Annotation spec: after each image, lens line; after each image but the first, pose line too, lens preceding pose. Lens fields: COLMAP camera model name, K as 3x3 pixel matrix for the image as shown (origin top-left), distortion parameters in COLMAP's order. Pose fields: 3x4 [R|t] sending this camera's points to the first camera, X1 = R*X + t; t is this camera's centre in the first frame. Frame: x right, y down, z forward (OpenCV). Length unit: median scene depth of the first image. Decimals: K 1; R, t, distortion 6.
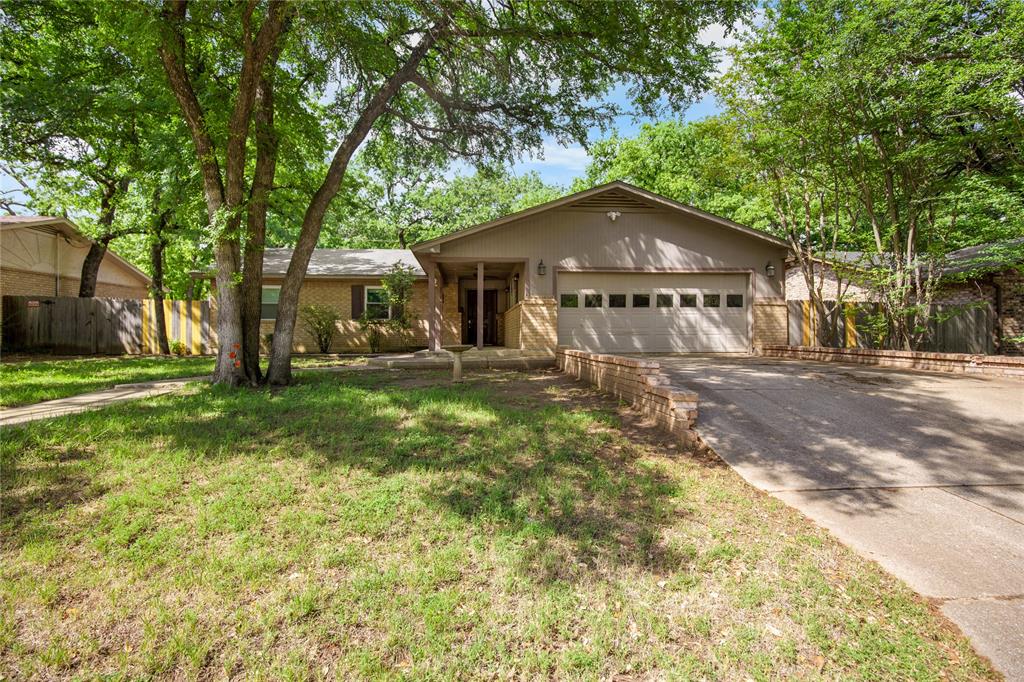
lens RADIAL K [[476.3, 0, 512.0], [0, 476.3, 341.0], [0, 0, 1]] dist [0.001099, -0.000110]
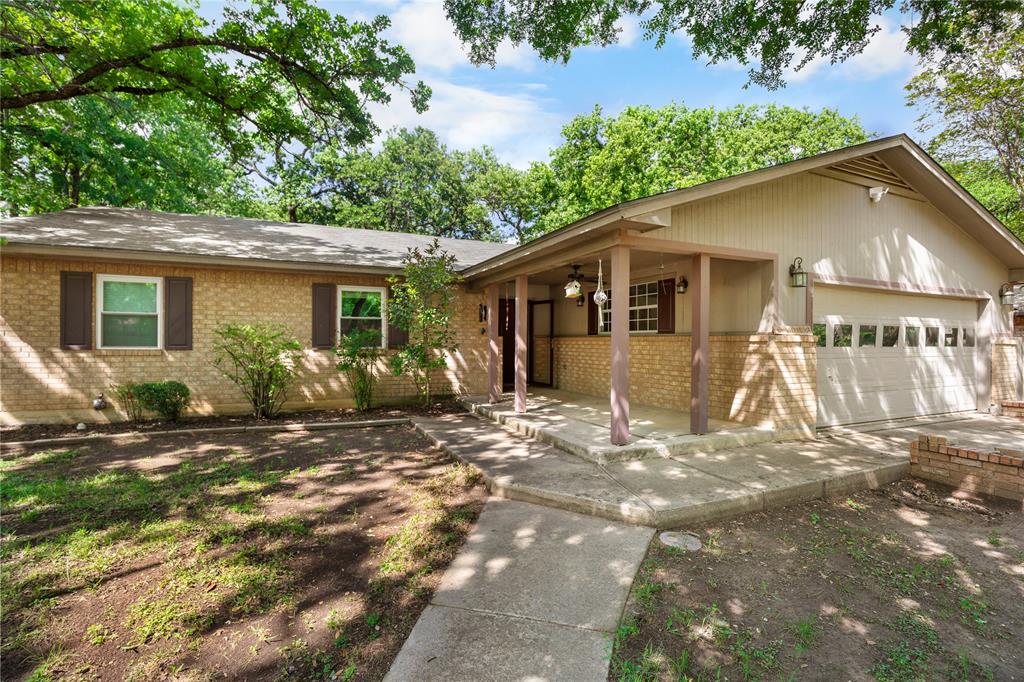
lens RADIAL K [[480.8, 0, 512.0], [0, 480.8, 341.0], [0, 0, 1]] dist [-0.052519, -0.000017]
pose [[0.948126, 0.008954, 0.317767, -0.392110], [-0.008828, 0.999959, -0.001836, -0.072135], [-0.317771, -0.001065, 0.948167, 0.579096]]
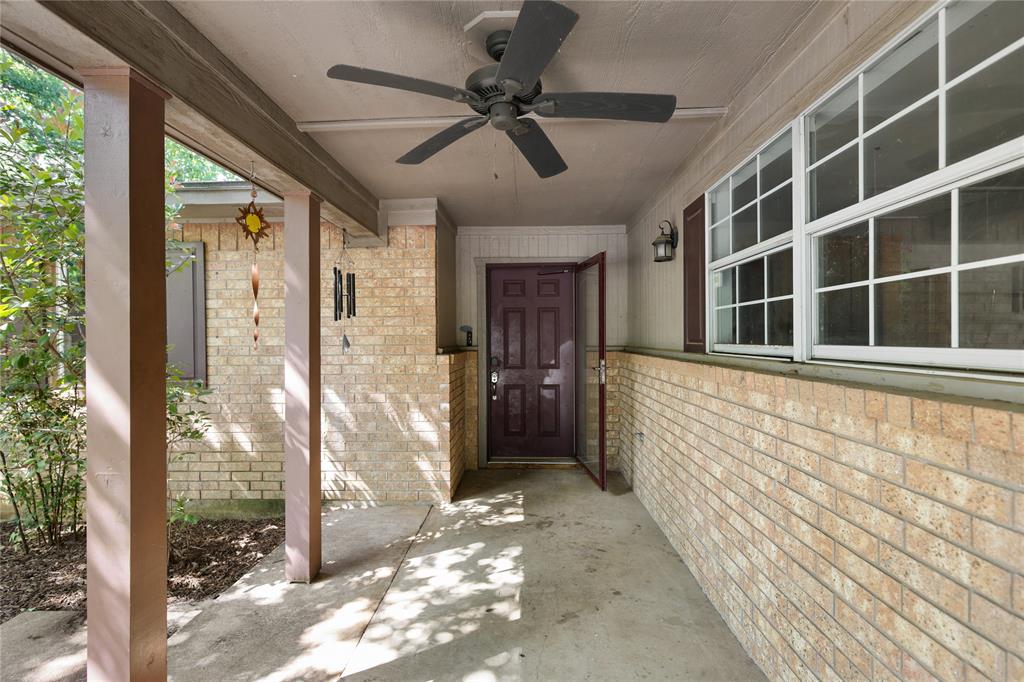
lens RADIAL K [[476.3, 0, 512.0], [0, 476.3, 341.0], [0, 0, 1]] dist [0.001099, -0.000110]
pose [[0.992373, 0.001695, -0.123262, -0.065899], [-0.001576, 0.999998, 0.001065, -0.091163], [0.123263, -0.000863, 0.992374, 1.061534]]
